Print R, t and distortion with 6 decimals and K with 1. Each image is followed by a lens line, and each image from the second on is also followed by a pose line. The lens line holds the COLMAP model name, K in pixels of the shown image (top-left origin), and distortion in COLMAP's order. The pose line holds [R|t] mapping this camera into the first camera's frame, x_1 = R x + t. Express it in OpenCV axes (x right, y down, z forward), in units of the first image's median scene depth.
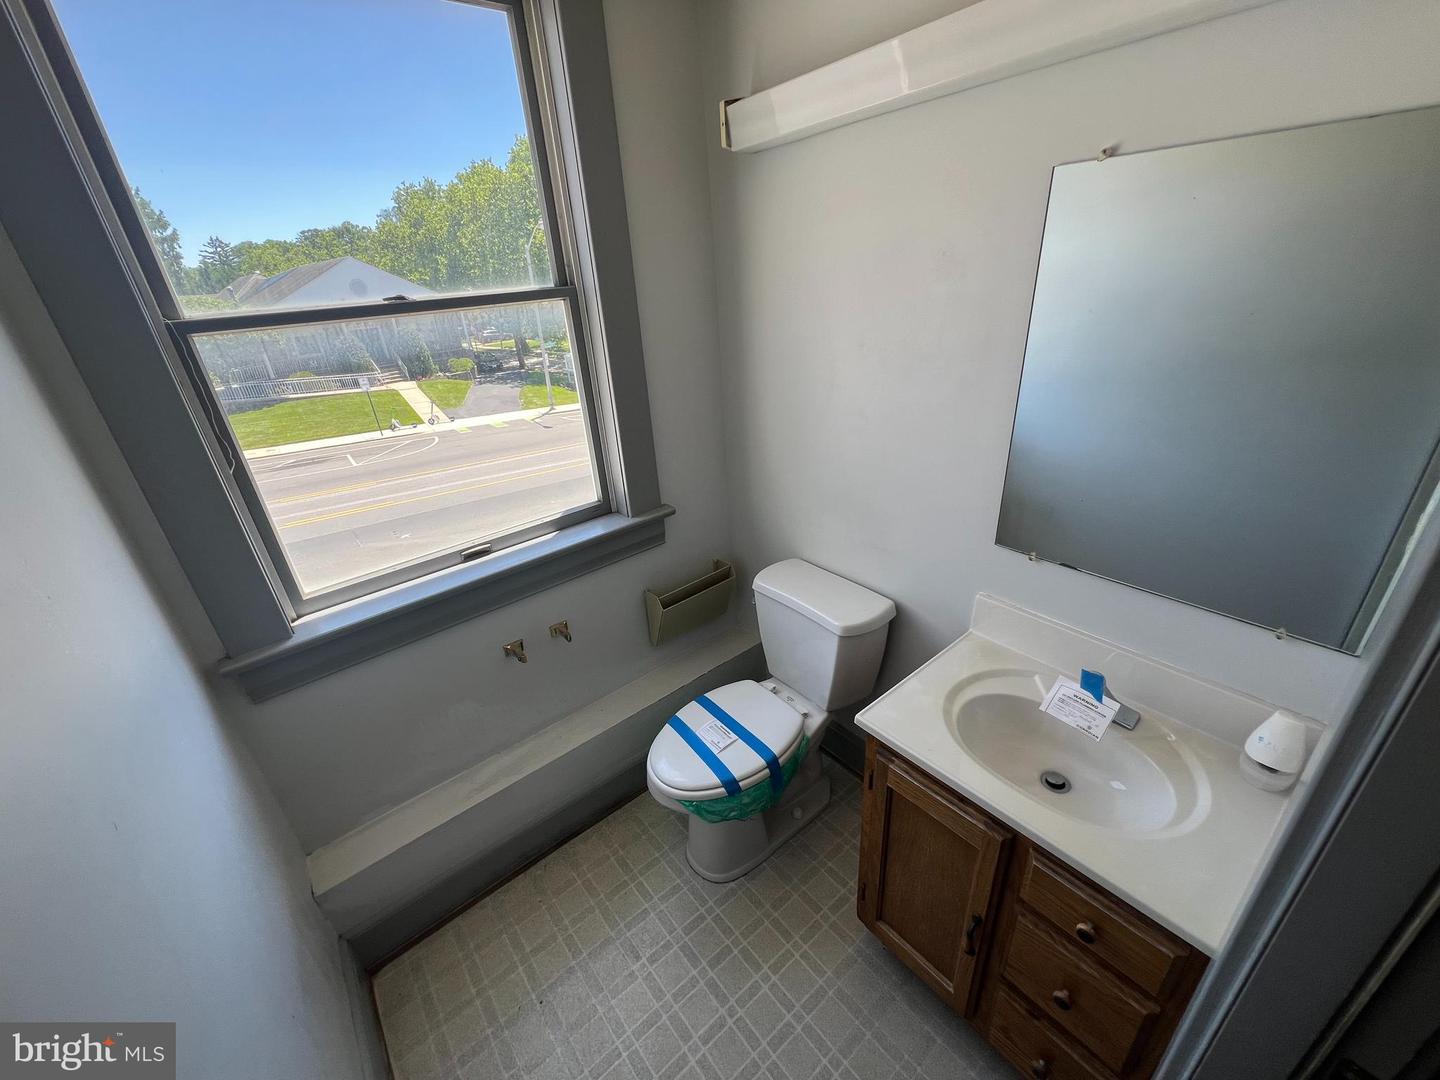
lens RADIAL K [[572.7, 0, 728.0], [0, 572.7, 535.0], [0, 0, 1]] dist [0.000839, 0.000025]
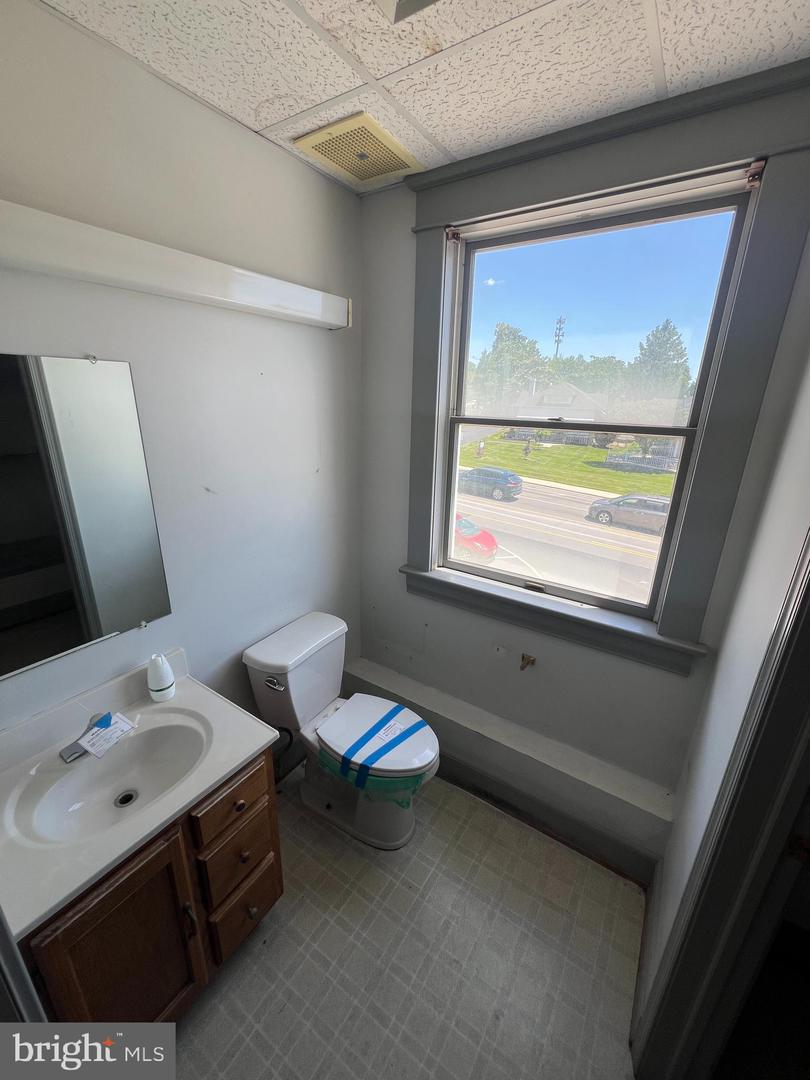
lens RADIAL K [[429.6, 0, 407.5], [0, 429.6, 542.2], [0, 0, 1]] dist [0.000839, 0.000025]
pose [[0.277645, 0.372647, -0.885464, 0.371712], [-0.441842, 0.867966, 0.226740, -0.162510], [0.853047, 0.328282, 0.405638, 0.224893]]
